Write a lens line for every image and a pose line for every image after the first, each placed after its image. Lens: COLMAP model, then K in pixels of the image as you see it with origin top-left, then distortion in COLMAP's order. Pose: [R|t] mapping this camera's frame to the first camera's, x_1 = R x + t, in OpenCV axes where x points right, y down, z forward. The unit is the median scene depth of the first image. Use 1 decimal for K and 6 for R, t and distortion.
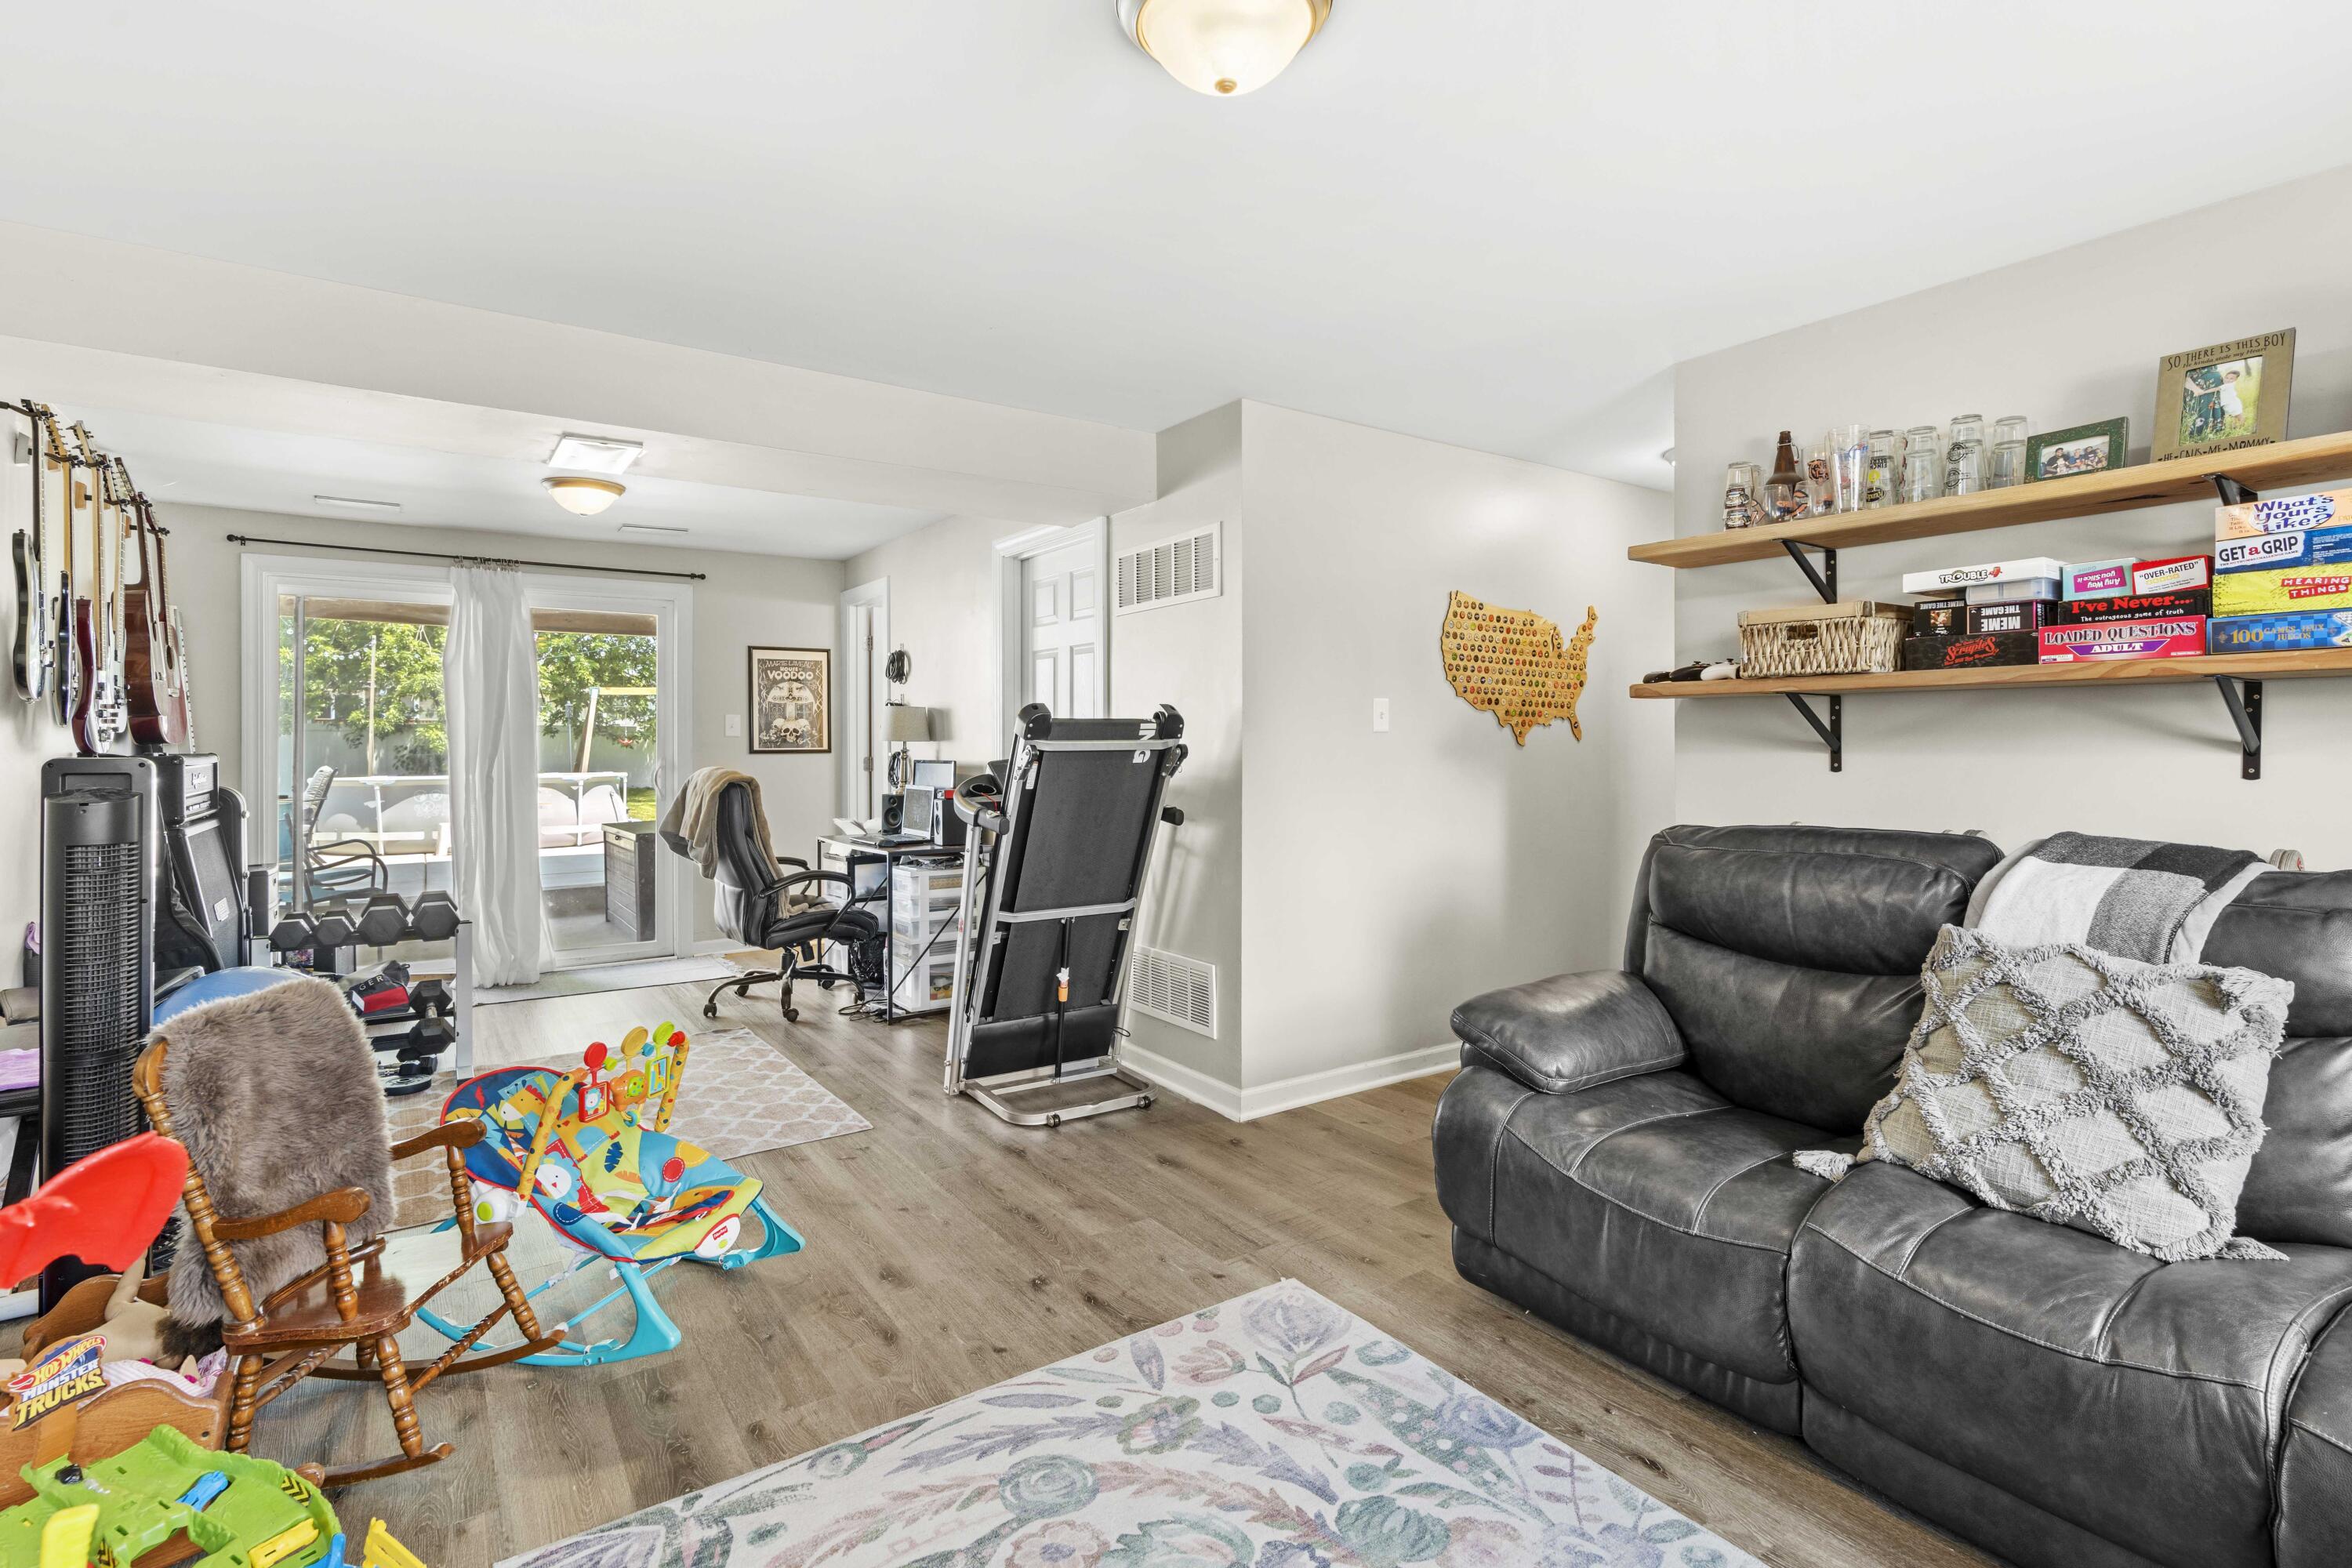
lens RADIAL K [[1111.1, 0, 1176.9], [0, 1111.1, 739.1], [0, 0, 1]] dist [-0.011611, 0.000484]
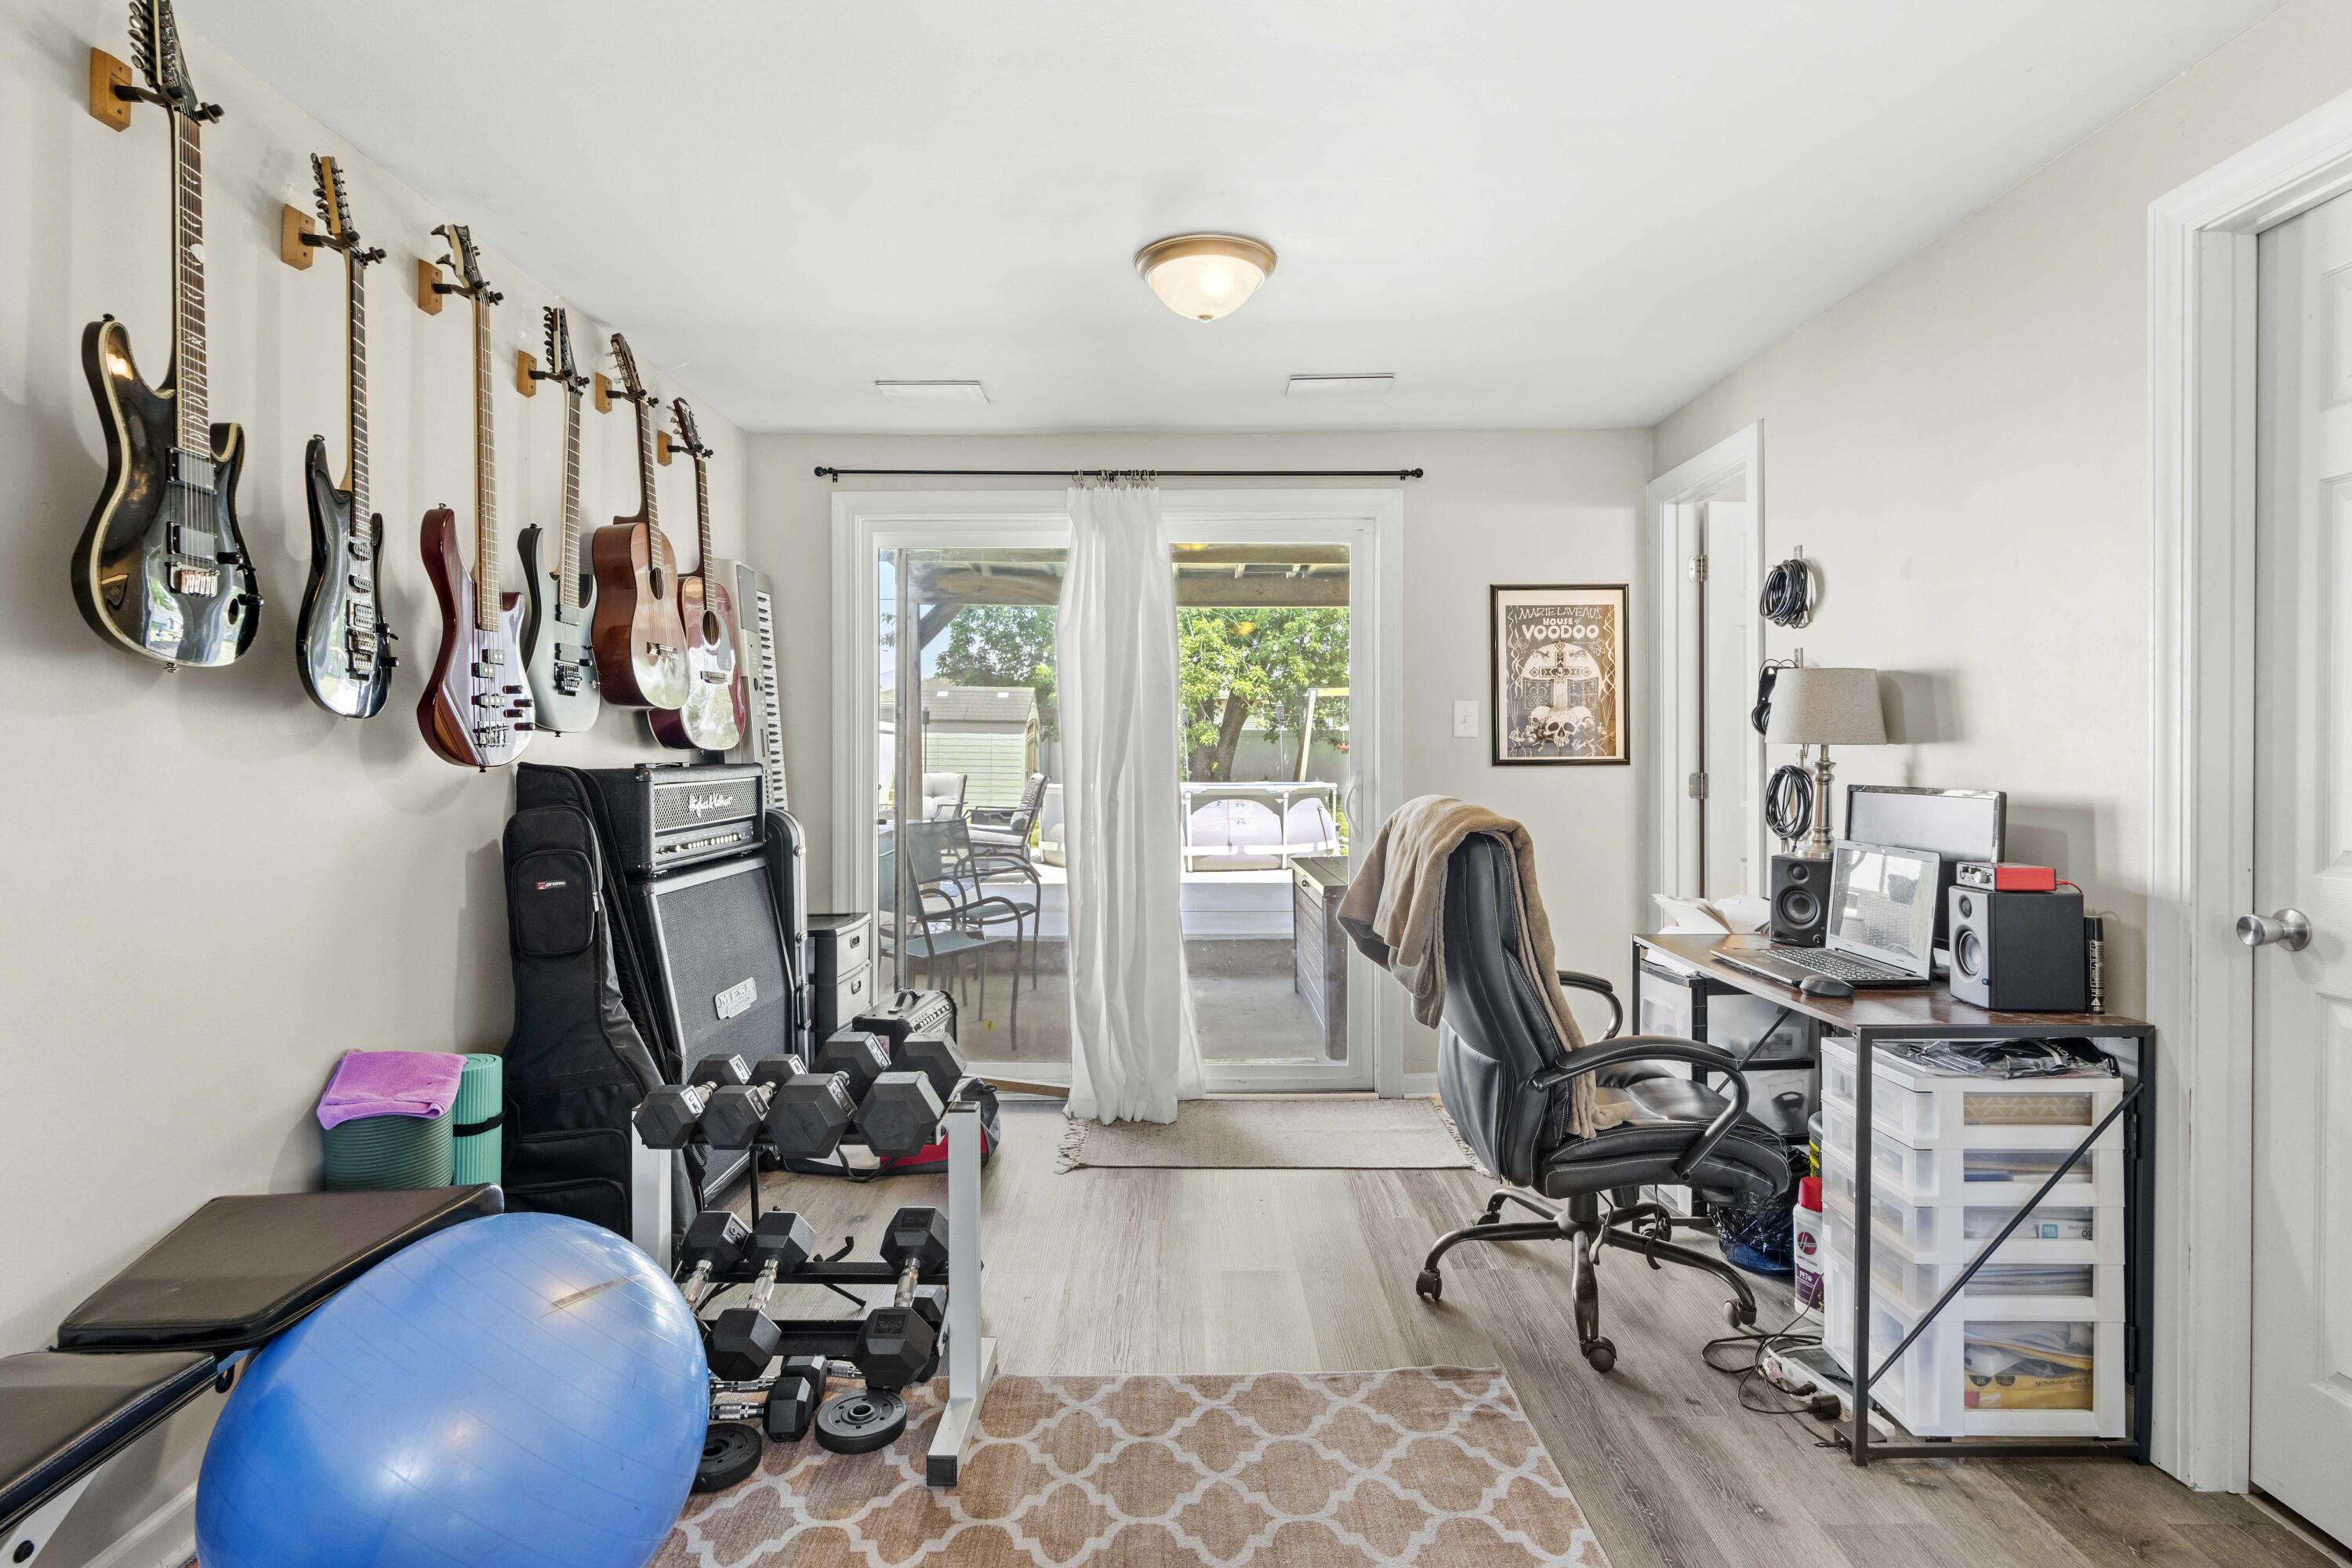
lens RADIAL K [[1281.0, 0, 1172.3], [0, 1281.0, 760.2], [0, 0, 1]] dist [-0.002134, -0.000341]
pose [[0.826928, 0.005415, -0.562281, -0.162375], [0.002139, 0.999916, 0.012776, 0.001133], [0.562303, -0.011768, 0.826847, 0.385369]]
